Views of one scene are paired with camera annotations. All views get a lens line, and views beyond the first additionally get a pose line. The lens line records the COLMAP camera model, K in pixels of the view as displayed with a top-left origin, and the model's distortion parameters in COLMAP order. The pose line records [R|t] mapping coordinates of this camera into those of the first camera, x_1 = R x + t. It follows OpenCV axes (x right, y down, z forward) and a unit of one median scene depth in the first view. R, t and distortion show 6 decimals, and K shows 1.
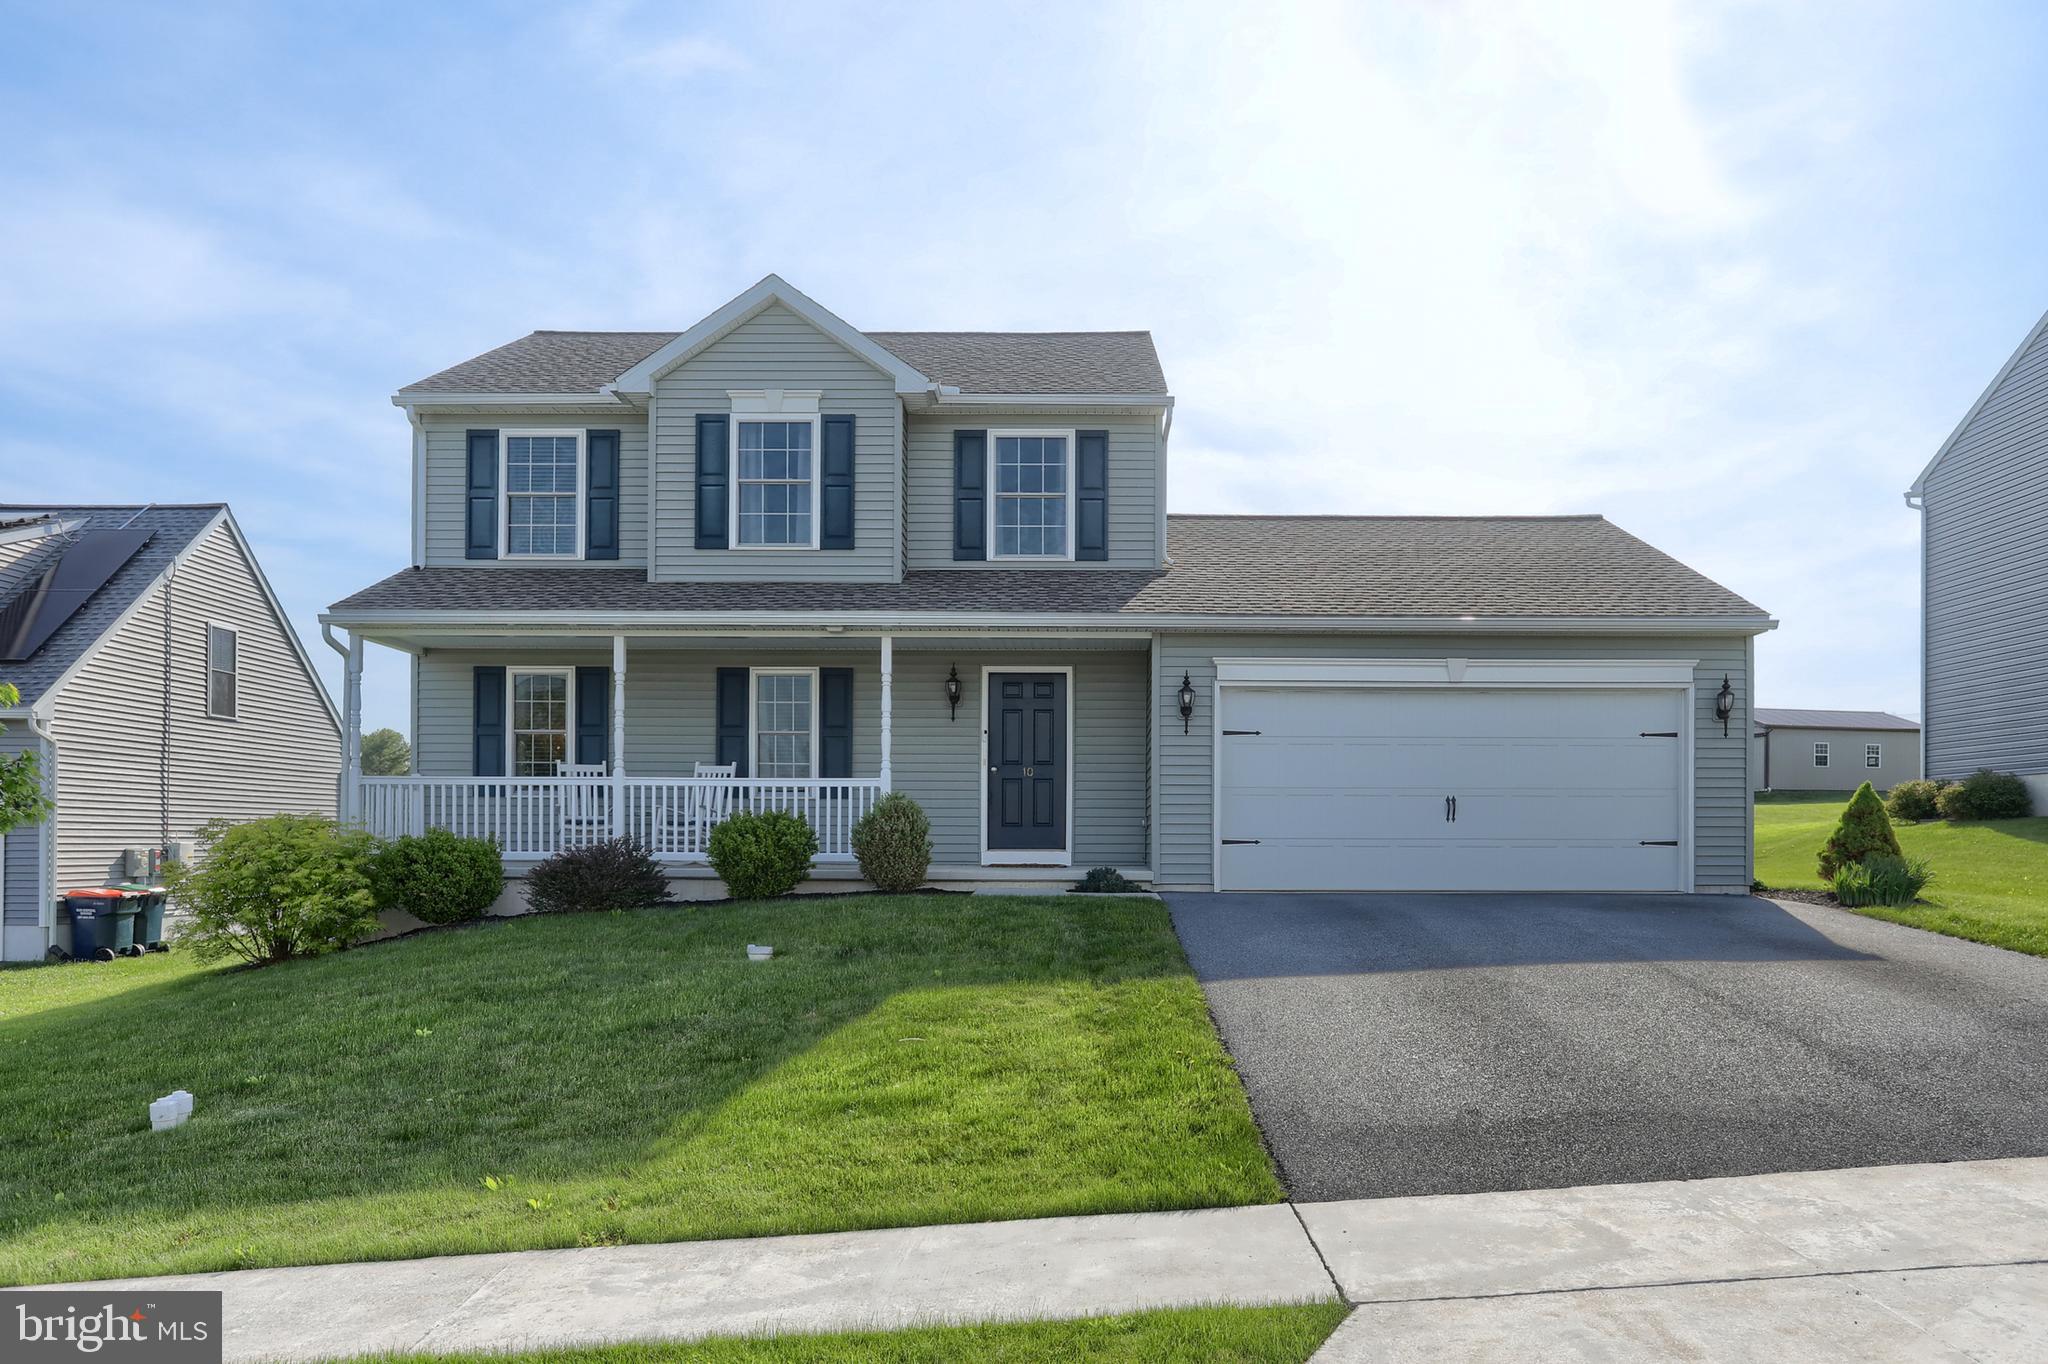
lens RADIAL K [[1686.7, 0, 1030.6], [0, 1686.7, 841.3], [0, 0, 1]] dist [-0.003898, -0.000472]
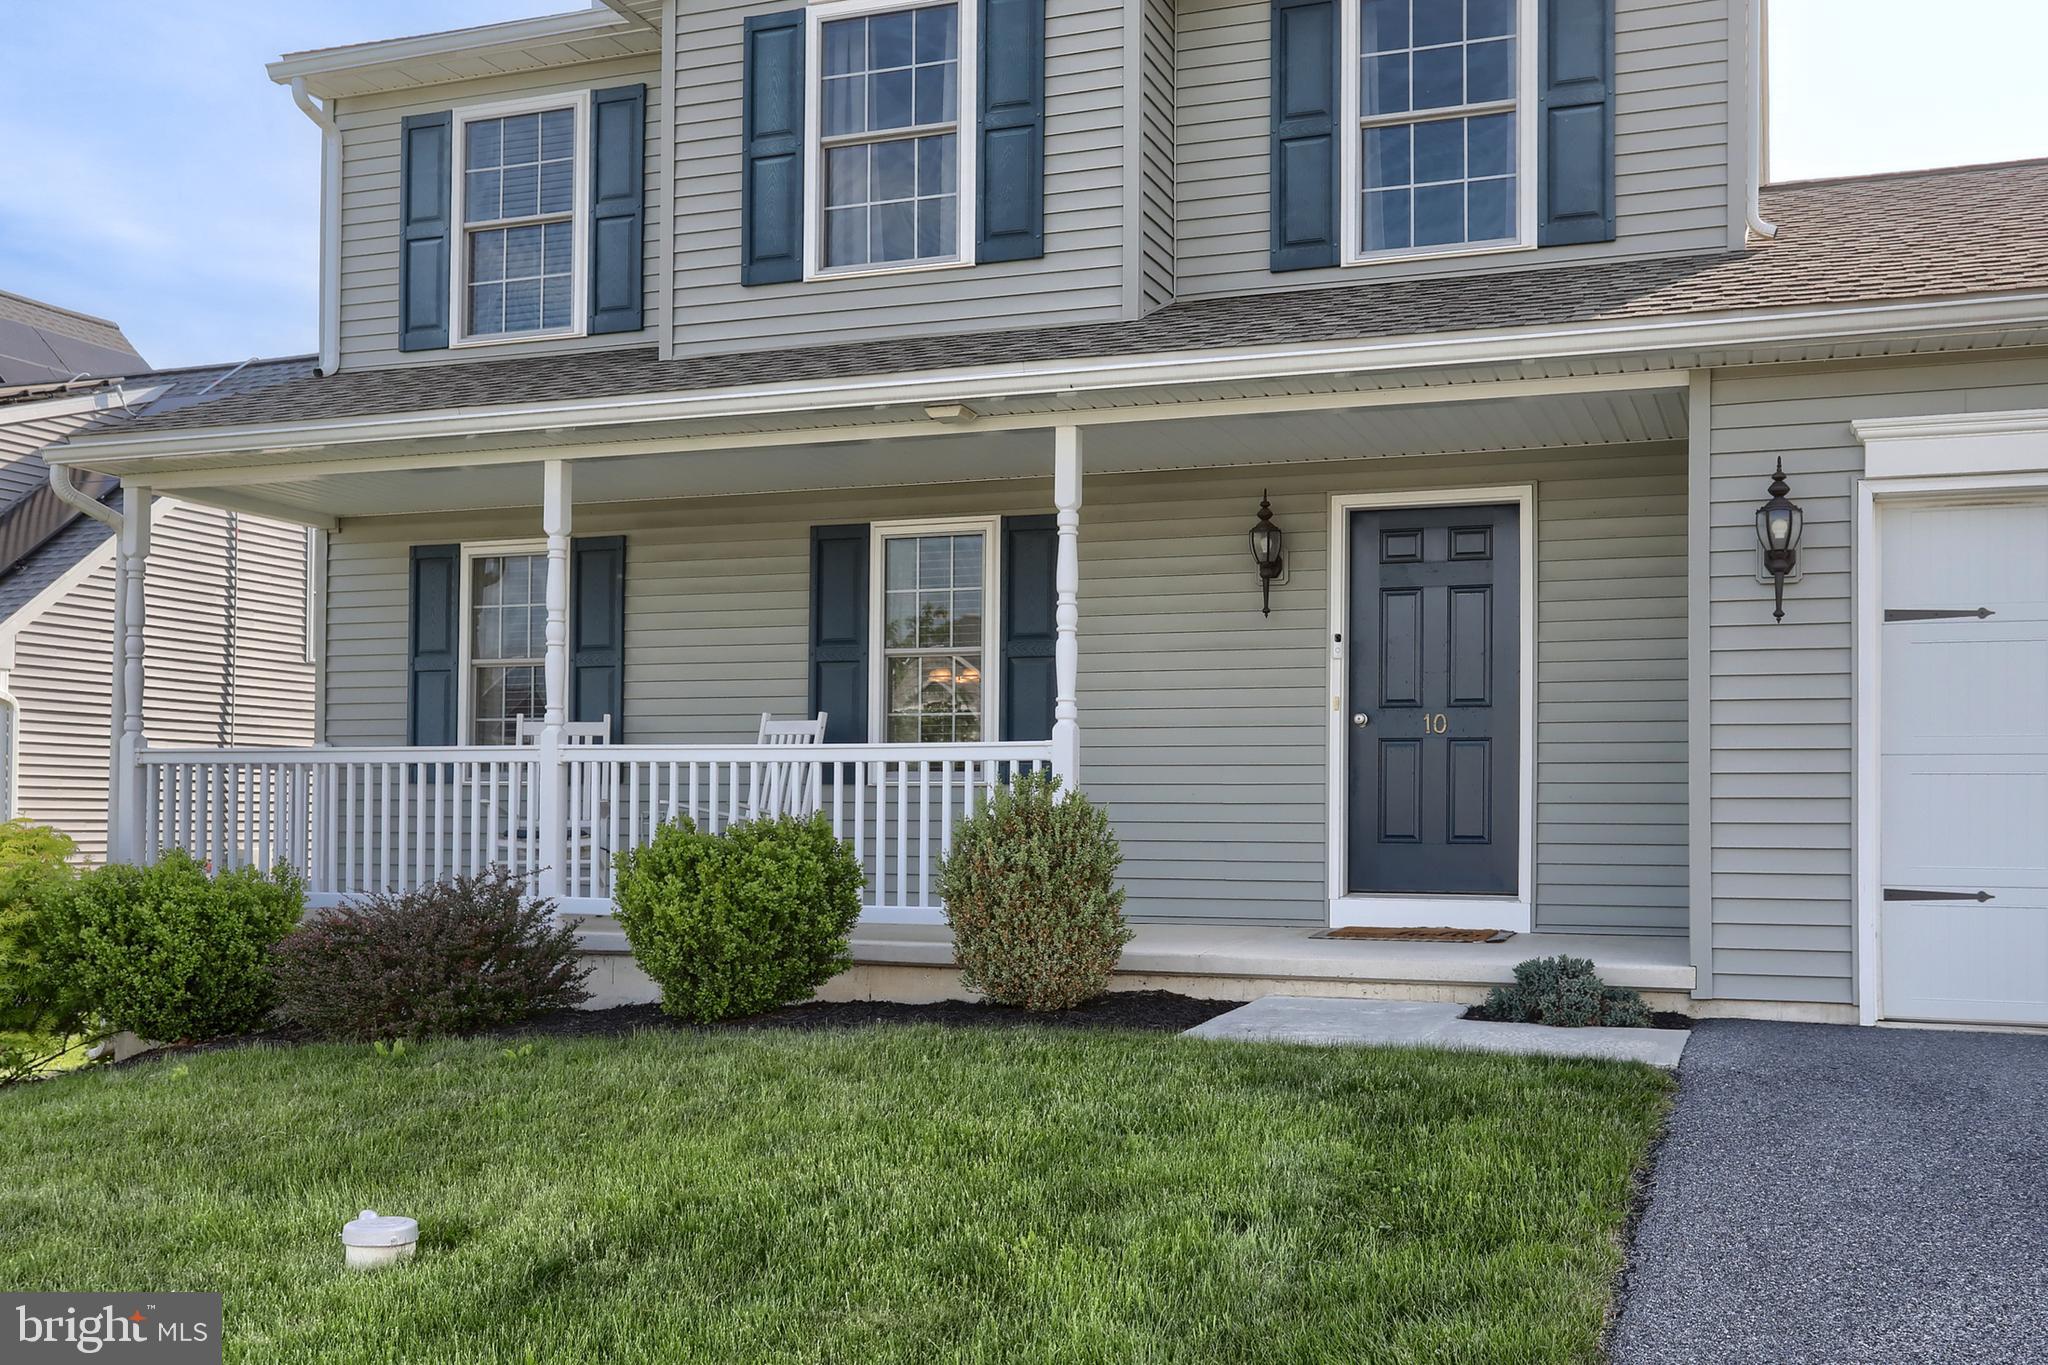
lens RADIAL K [[2063.2, 0, 986.4], [0, 2063.2, 782.1], [0, 0, 1]] dist [0.010722, 0.021909]
pose [[0.938521, -0.005088, -0.345186, 0.077839], [-0.001608, 0.999816, -0.019107, -0.014756], [0.345219, 0.018488, 0.938340, 0.442737]]
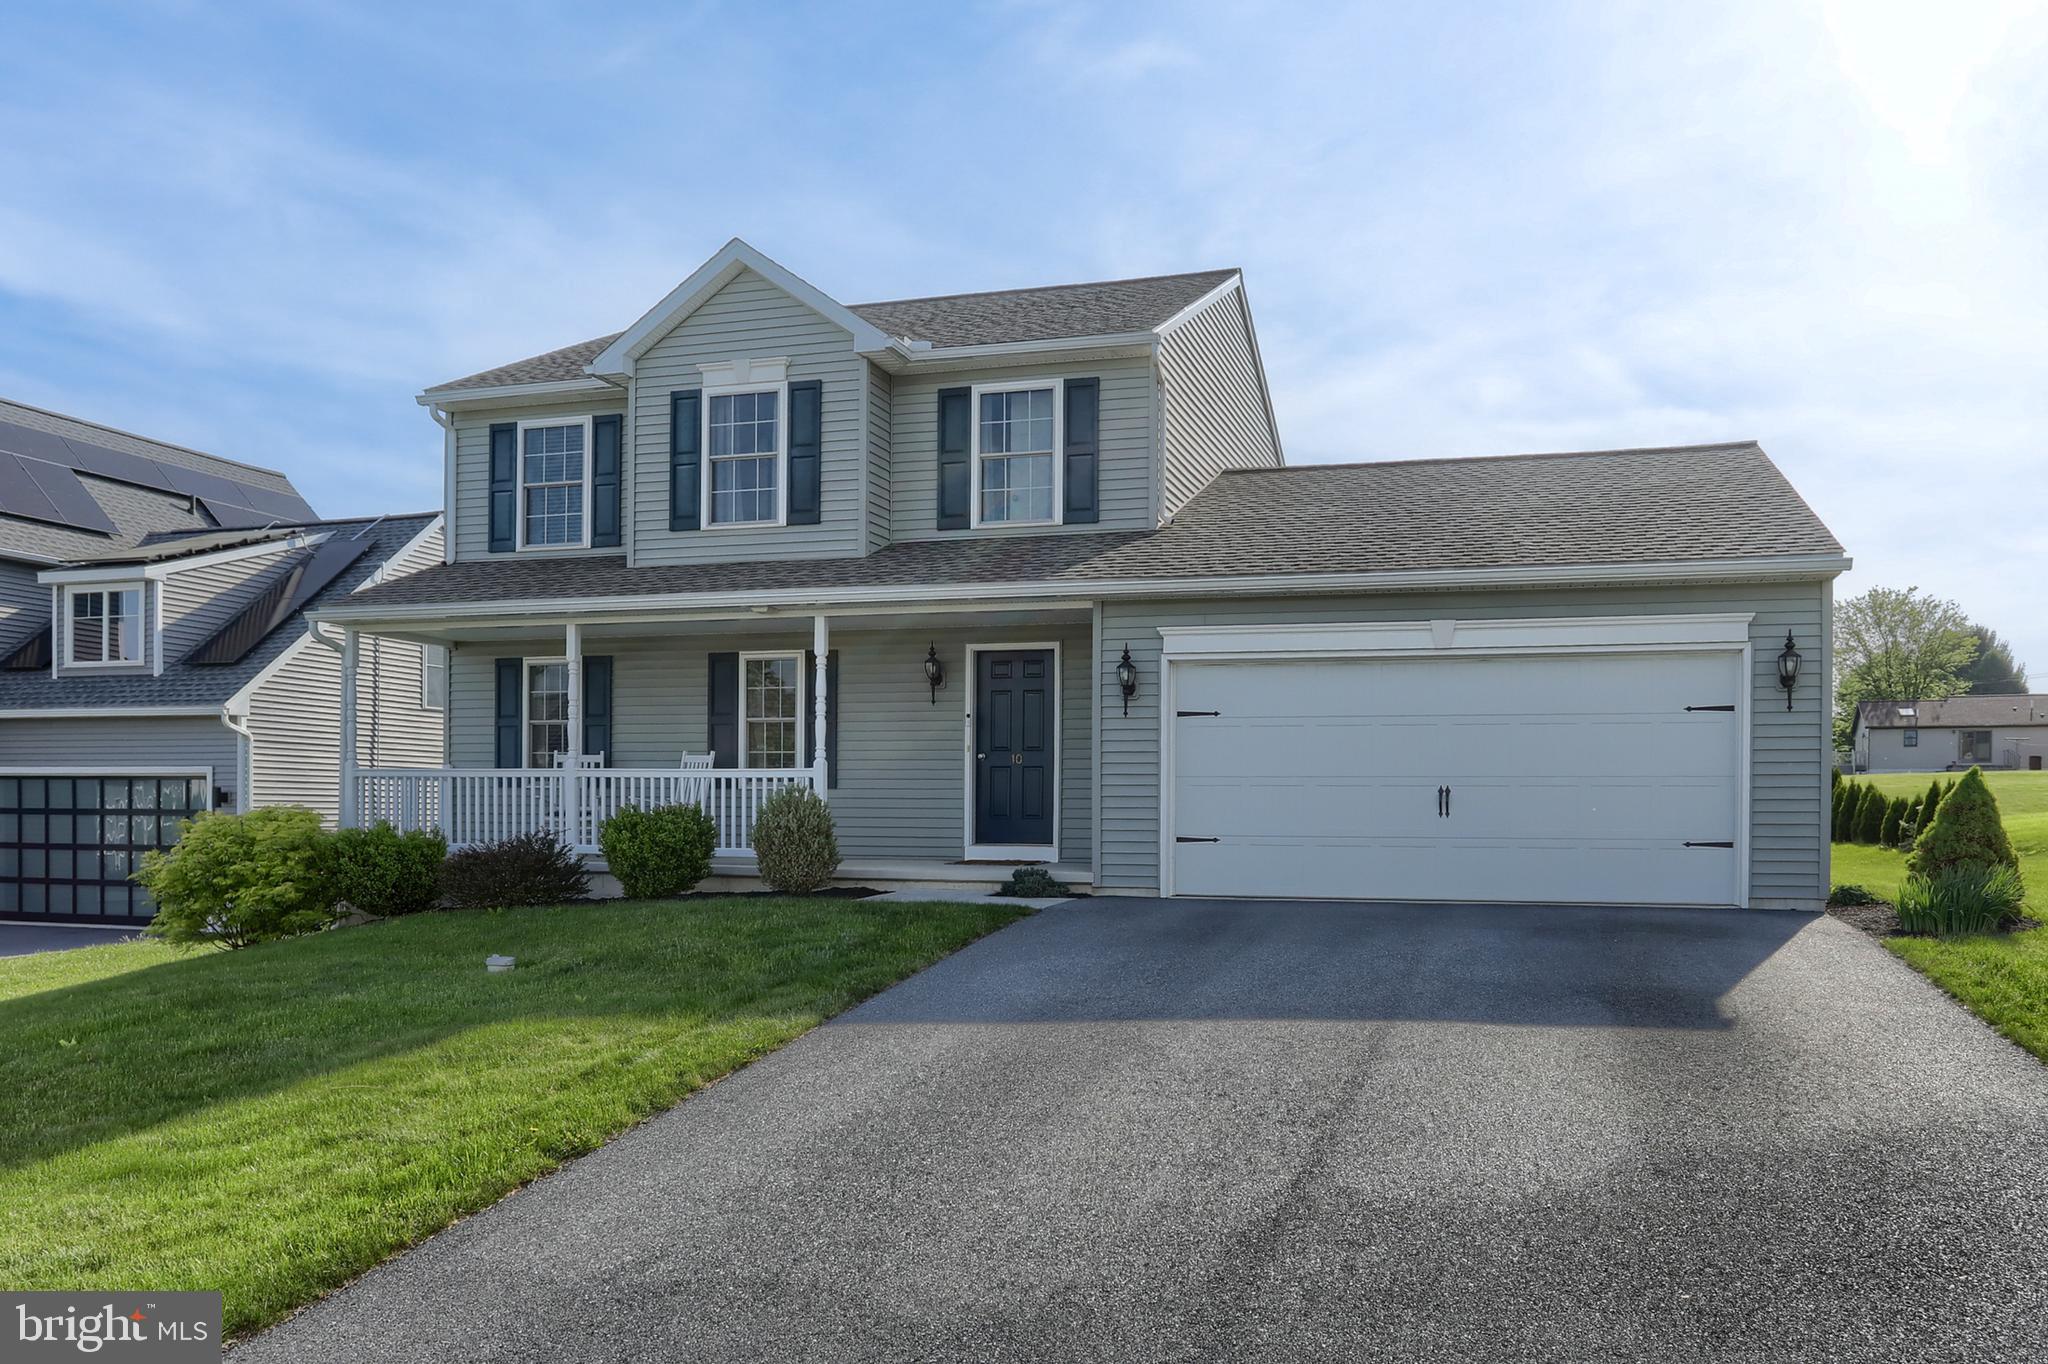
lens RADIAL K [[1632.3, 0, 1032.5], [0, 1632.3, 844.6], [0, 0, 1]] dist [-0.024528, -0.003613]
pose [[0.957073, 0.008165, -0.289731, 0.266765], [-0.002540, 0.999801, 0.019783, -0.012266], [0.289835, -0.018198, 0.956904, 0.158089]]
